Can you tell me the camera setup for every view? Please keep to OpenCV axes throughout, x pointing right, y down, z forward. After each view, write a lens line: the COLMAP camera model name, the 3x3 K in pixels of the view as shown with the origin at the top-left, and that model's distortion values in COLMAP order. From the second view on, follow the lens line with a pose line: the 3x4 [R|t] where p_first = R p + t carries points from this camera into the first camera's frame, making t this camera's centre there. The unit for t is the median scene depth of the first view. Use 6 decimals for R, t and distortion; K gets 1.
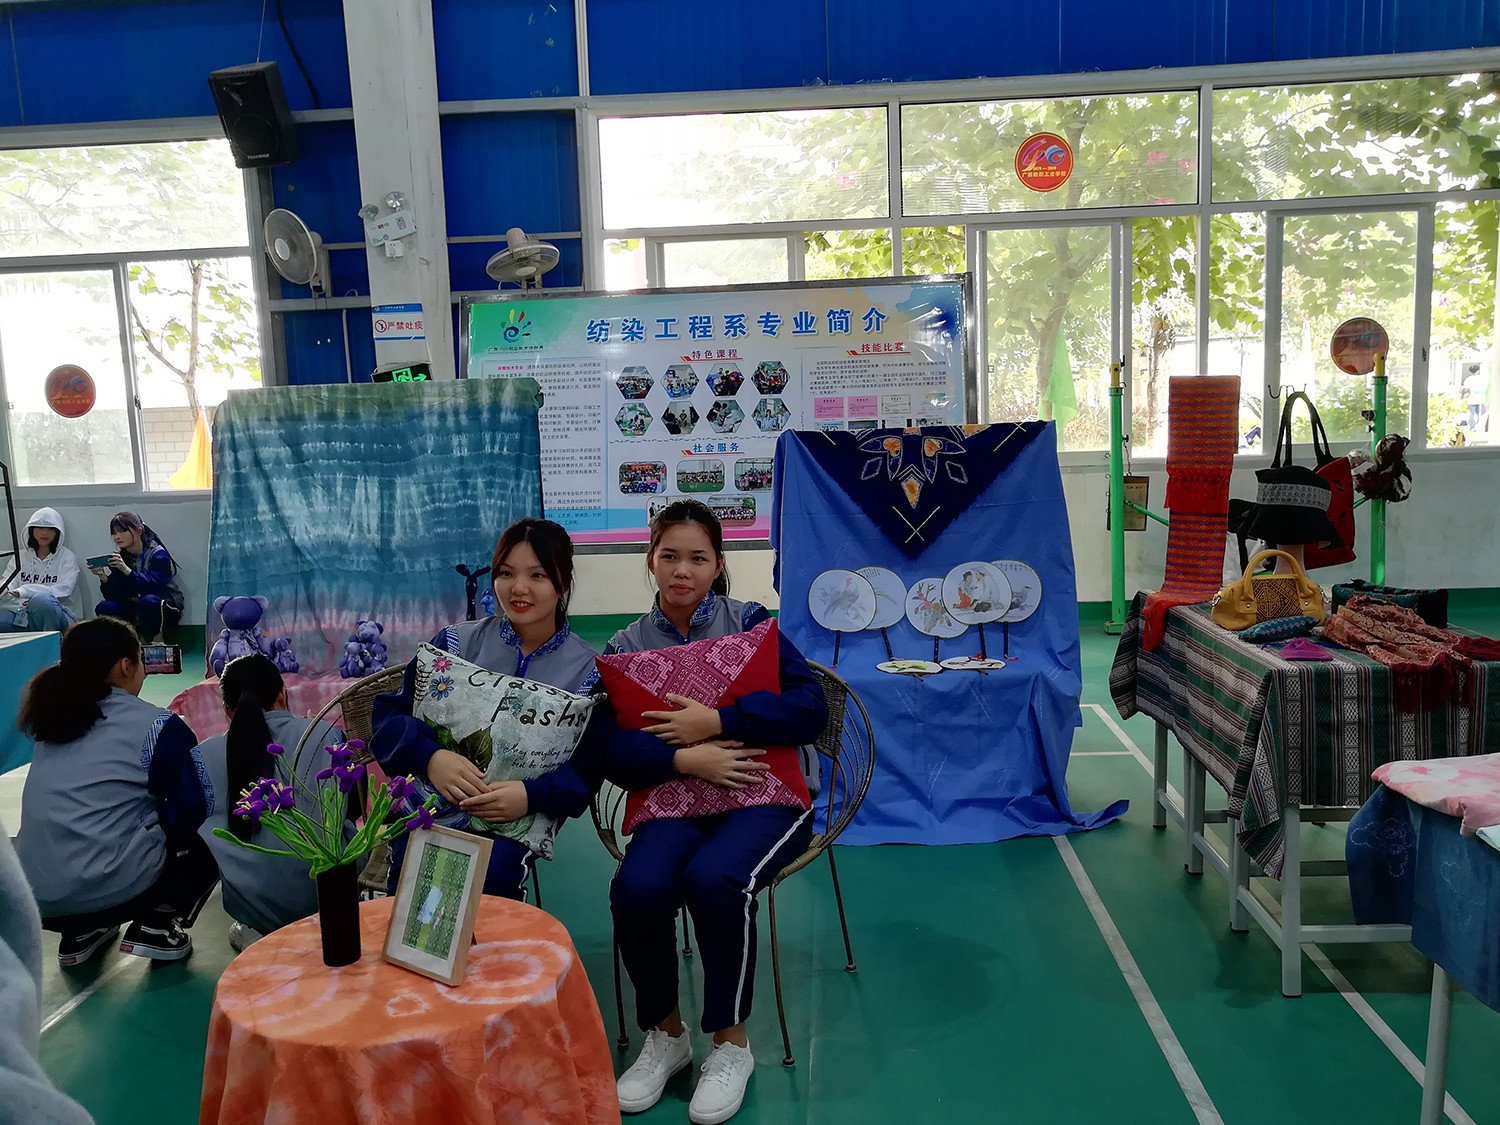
lens RADIAL K [[1197.6, 0, 750.0], [0, 1197.6, 562.5], [0, 0, 1]] dist [0.009281, 0.008698]
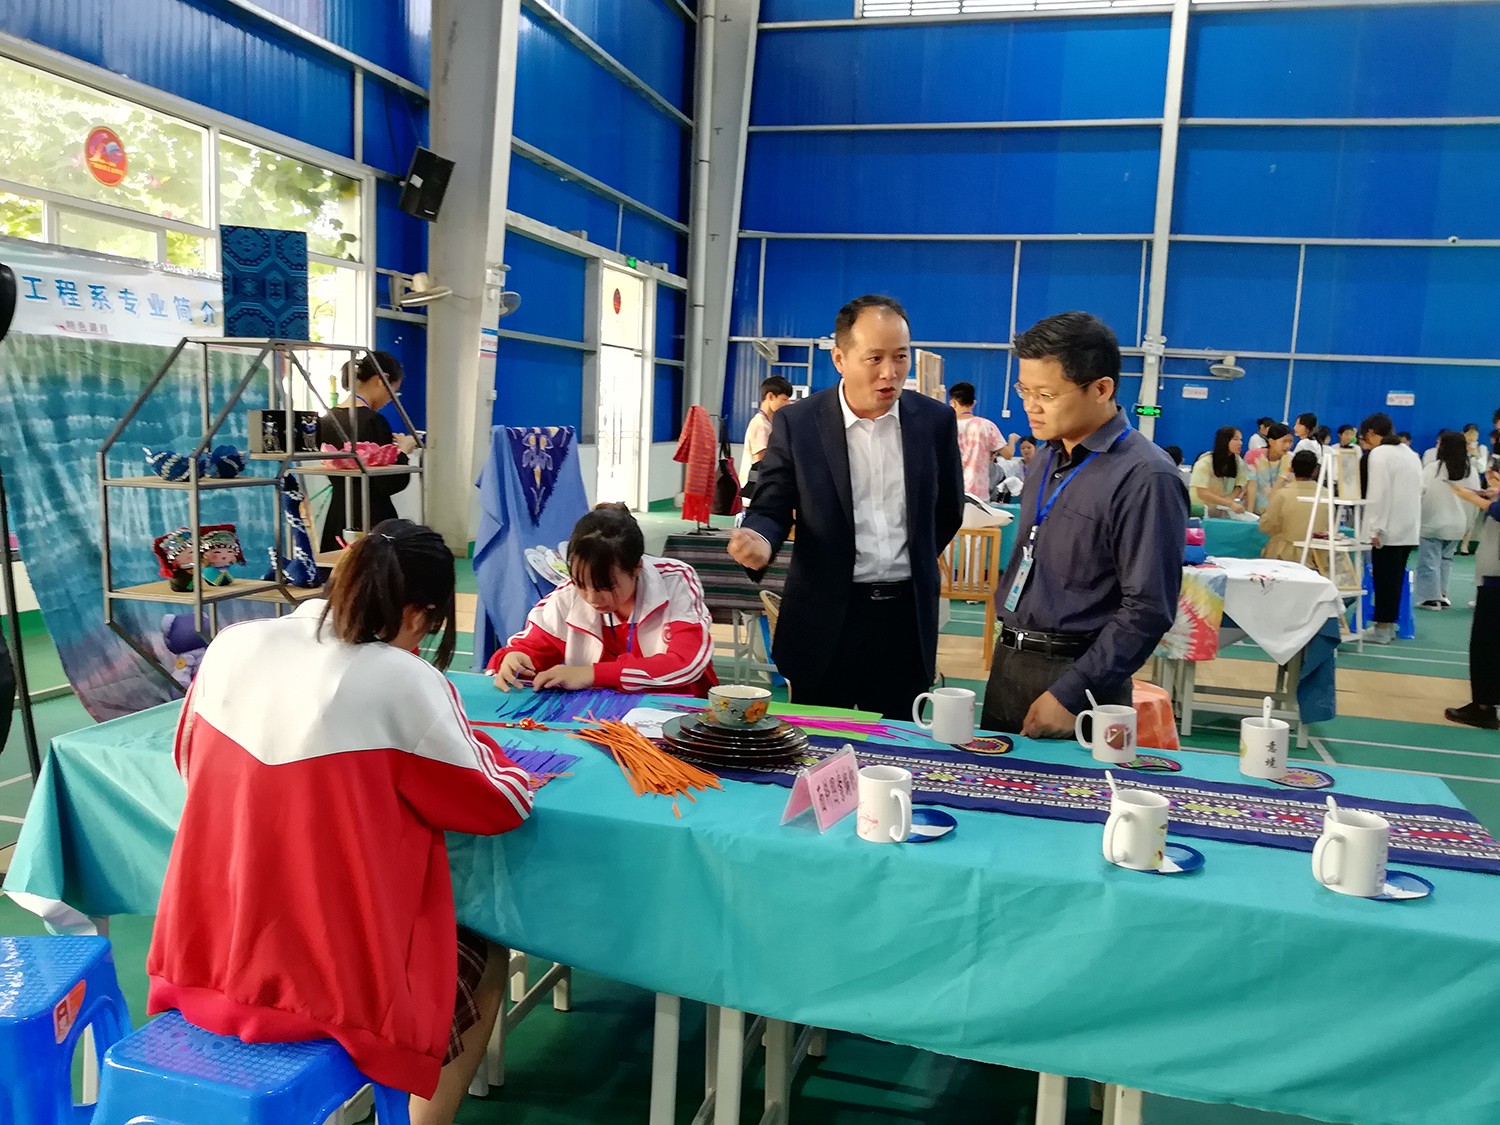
lens RADIAL K [[1197.6, 0, 750.0], [0, 1197.6, 562.5], [0, 0, 1]] dist [0.009281, 0.008698]
pose [[0.198893, -0.073403, 0.977268, -1.014088], [0.076898, 0.995285, 0.059106, -0.021576], [-0.977000, 0.063394, 0.203600, 0.449991]]
